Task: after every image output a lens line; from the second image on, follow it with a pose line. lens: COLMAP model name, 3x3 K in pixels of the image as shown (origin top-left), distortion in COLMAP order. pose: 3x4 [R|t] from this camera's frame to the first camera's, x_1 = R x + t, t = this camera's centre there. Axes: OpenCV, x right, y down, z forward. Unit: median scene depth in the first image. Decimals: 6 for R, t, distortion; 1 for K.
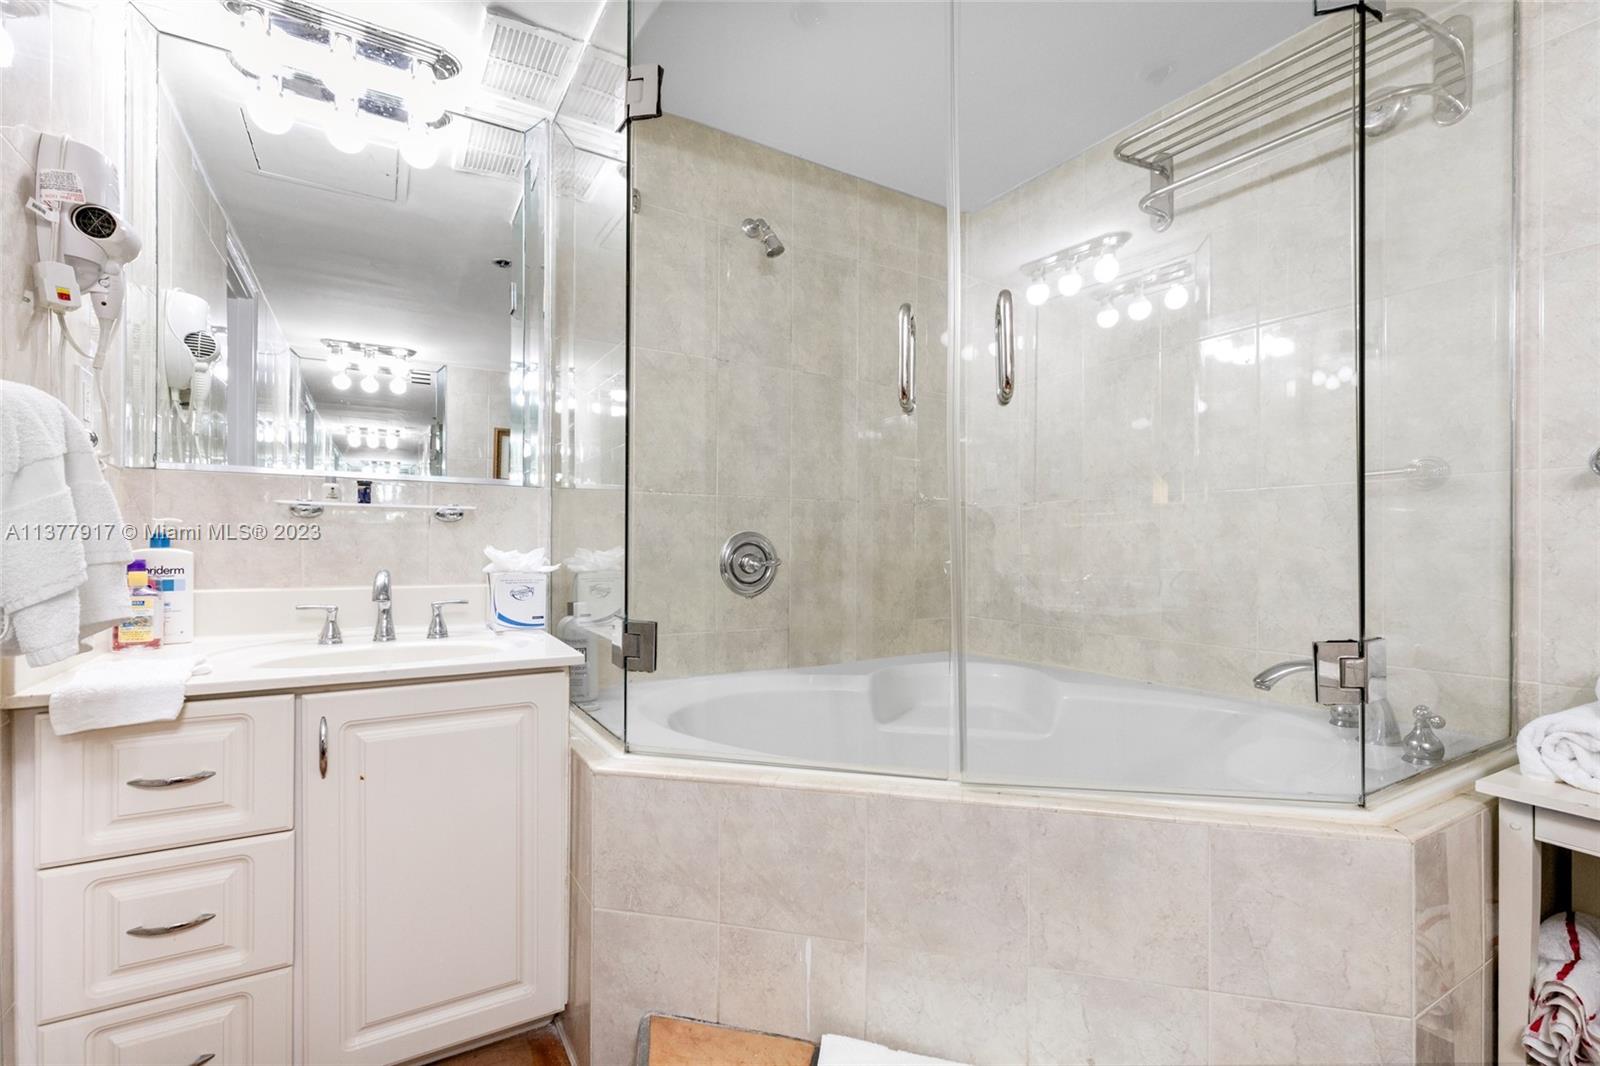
lens RADIAL K [[715.6, 0, 796.4], [0, 715.6, 549.1], [0, 0, 1]] dist [0.006824, 0.000014]
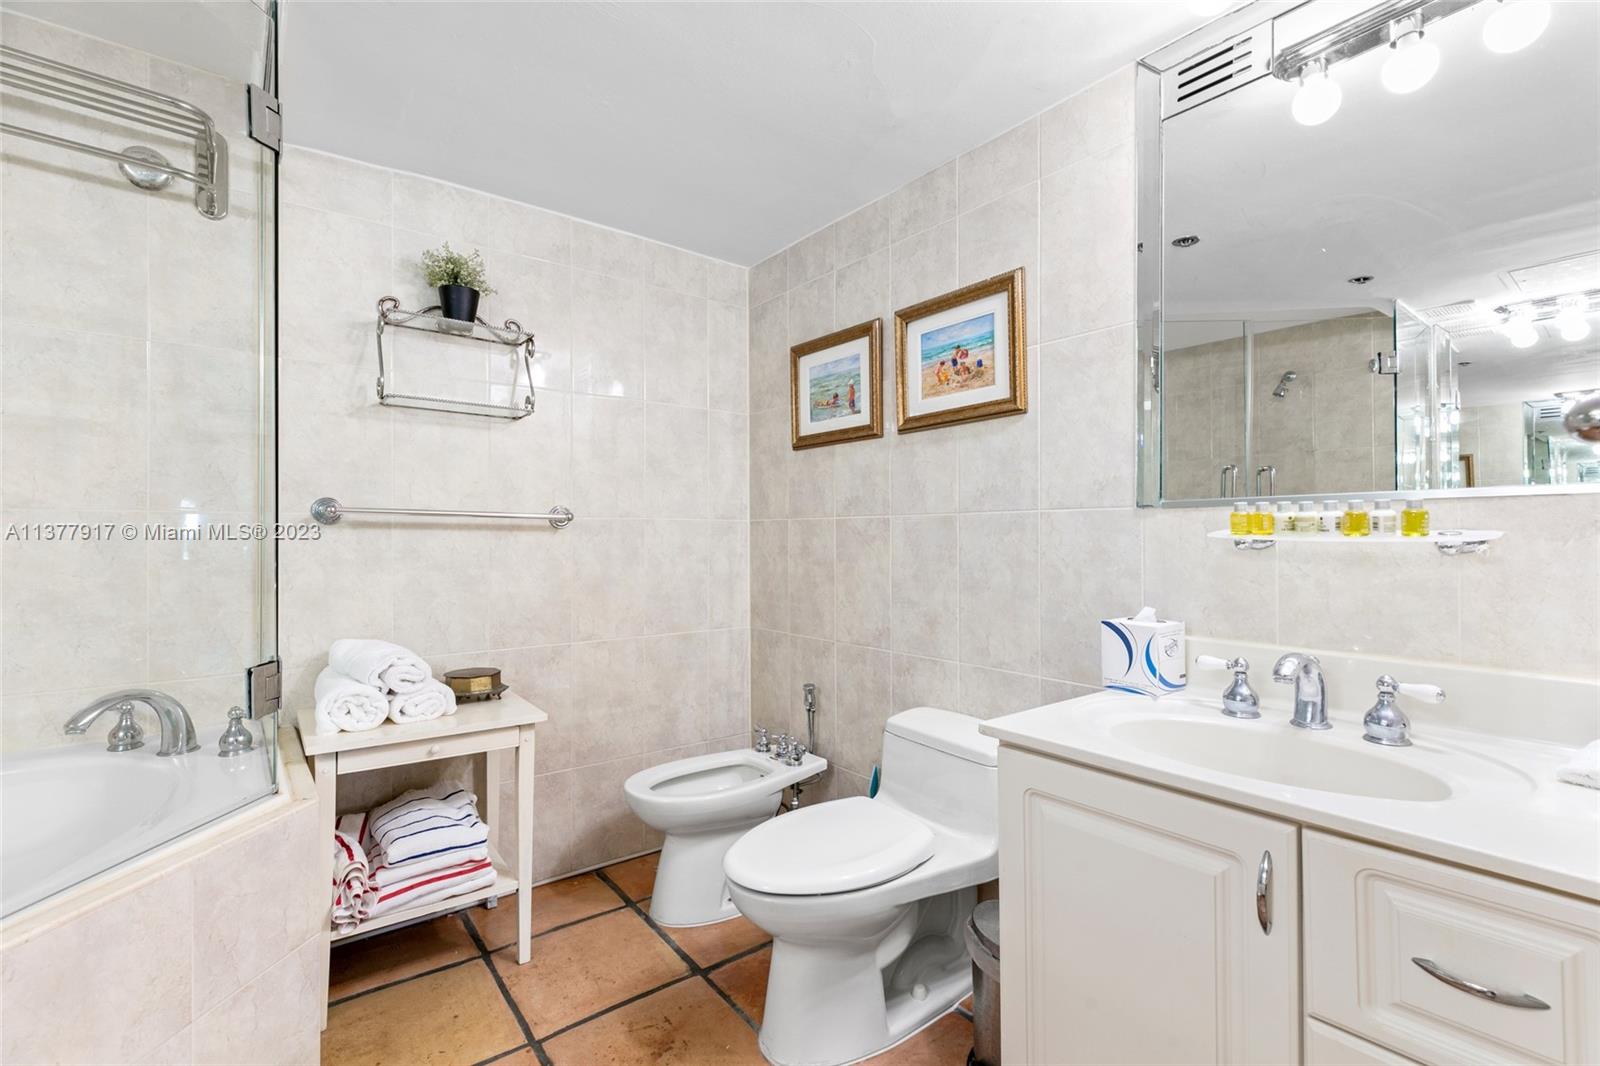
lens RADIAL K [[715.6, 0, 798.1], [0, 715.6, 528.9], [0, 0, 1]] dist [0.006824, 0.000014]
pose [[-0.117669, 0.006038, 0.993035, -0.553629], [0.004377, 0.999975, -0.005561, -0.087948], [-0.993043, 0.003692, -0.117692, 0.242457]]
